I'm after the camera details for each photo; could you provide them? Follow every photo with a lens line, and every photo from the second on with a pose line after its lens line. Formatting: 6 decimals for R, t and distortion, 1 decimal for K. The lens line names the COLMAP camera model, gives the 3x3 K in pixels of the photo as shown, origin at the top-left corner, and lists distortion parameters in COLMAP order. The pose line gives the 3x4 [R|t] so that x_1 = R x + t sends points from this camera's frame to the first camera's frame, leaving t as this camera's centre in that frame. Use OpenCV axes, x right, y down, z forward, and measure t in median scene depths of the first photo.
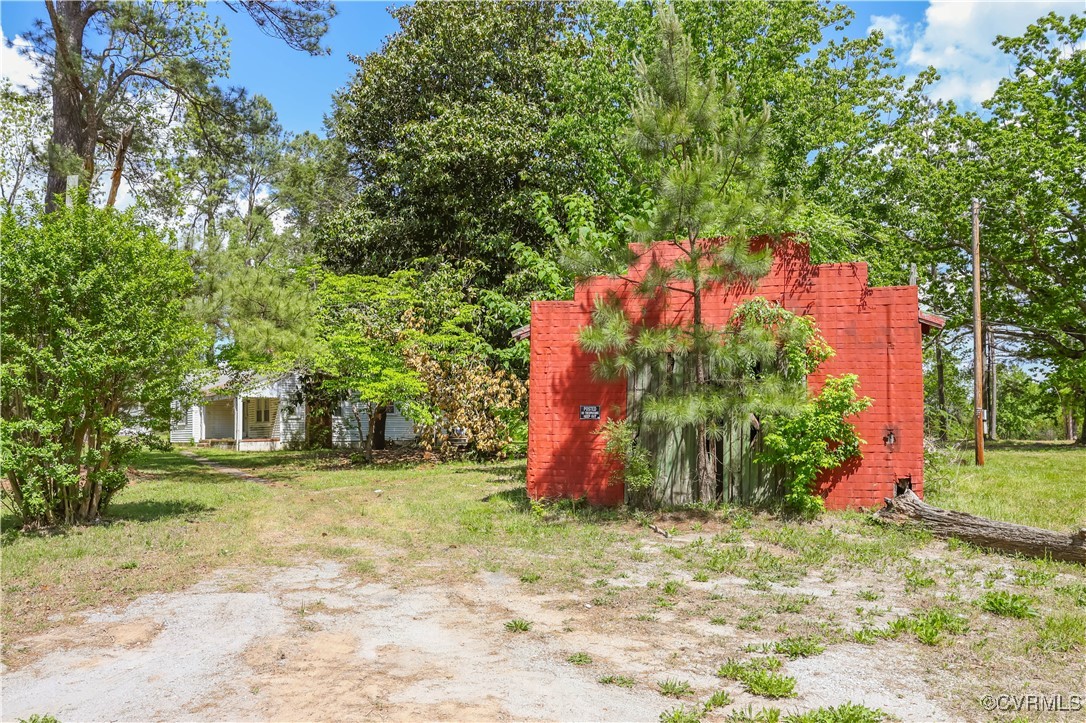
lens RADIAL K [[776.3, 0, 542.9], [0, 776.3, 412.1], [0, 0, 1]] dist [-0.076949, 0.037637]
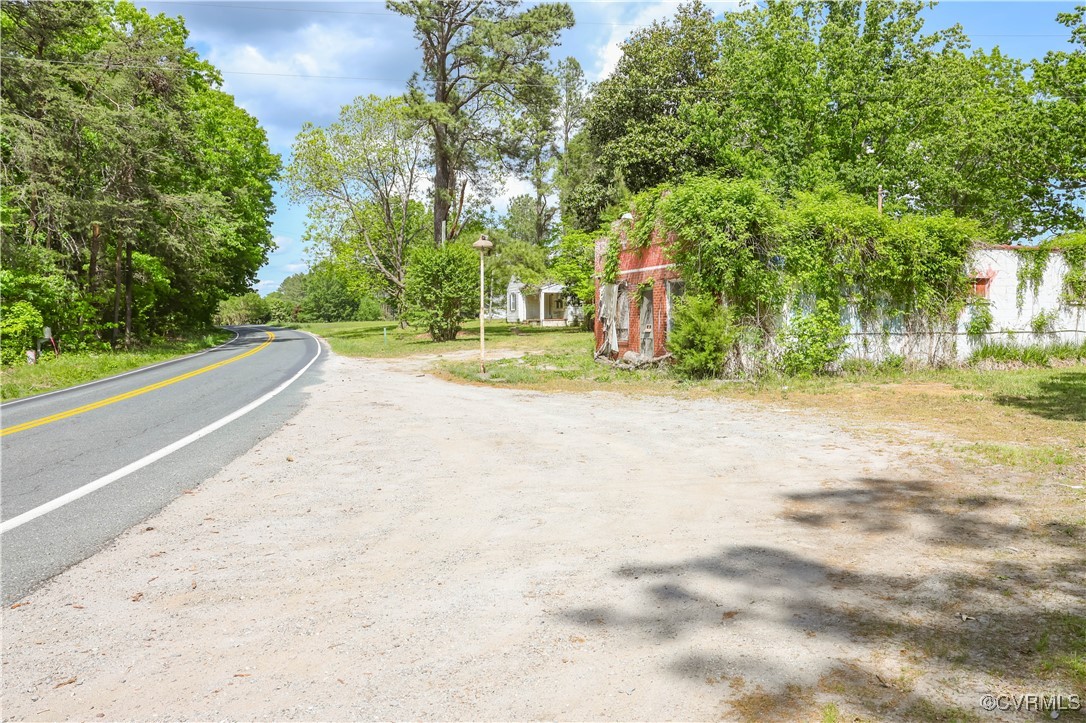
lens RADIAL K [[858.1, 0, 549.5], [0, 858.1, 359.6], [0, 0, 1]] dist [-0.065975, 0.005136]
pose [[0.901997, 0.029396, -0.430740, 1.060319], [0.003068, 0.997218, 0.074480, -0.035894], [0.431731, -0.068503, 0.899398, -1.650059]]
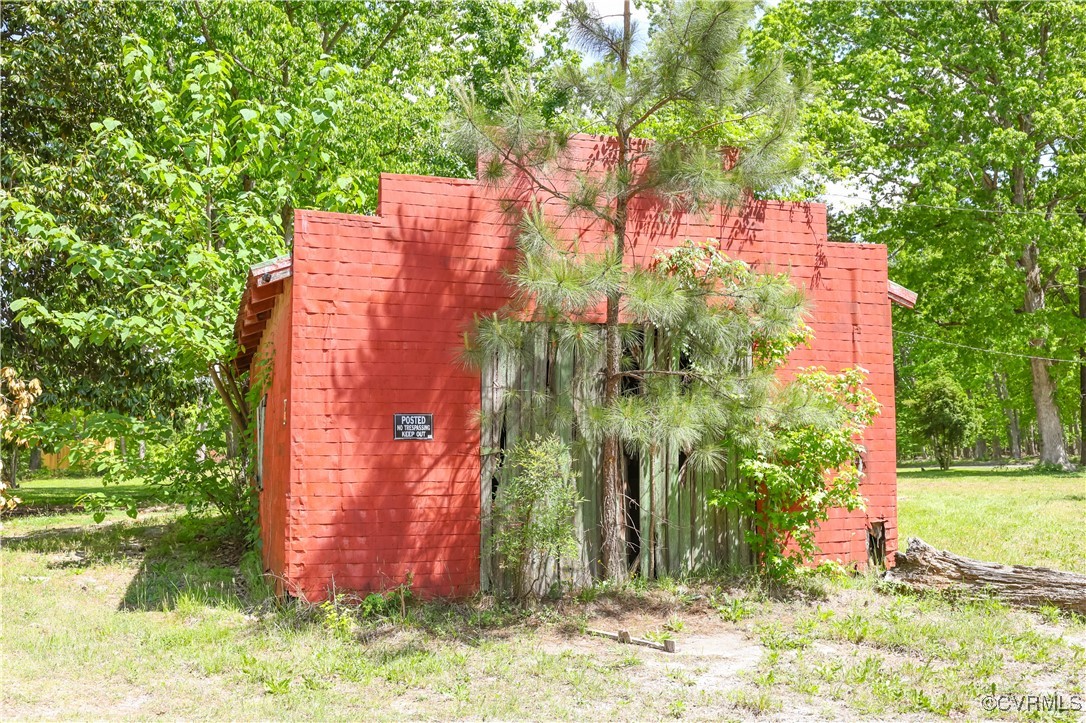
lens RADIAL K [[1027.9, 0, 543.3], [0, 1027.9, 365.1], [0, 0, 1]] dist [-0.016565, 0.000000]
pose [[0.816746, 0.037908, 0.575751, -0.283353], [0.006312, 0.997193, -0.074609, 0.011957], [-0.576963, 0.064571, 0.814214, 0.380853]]
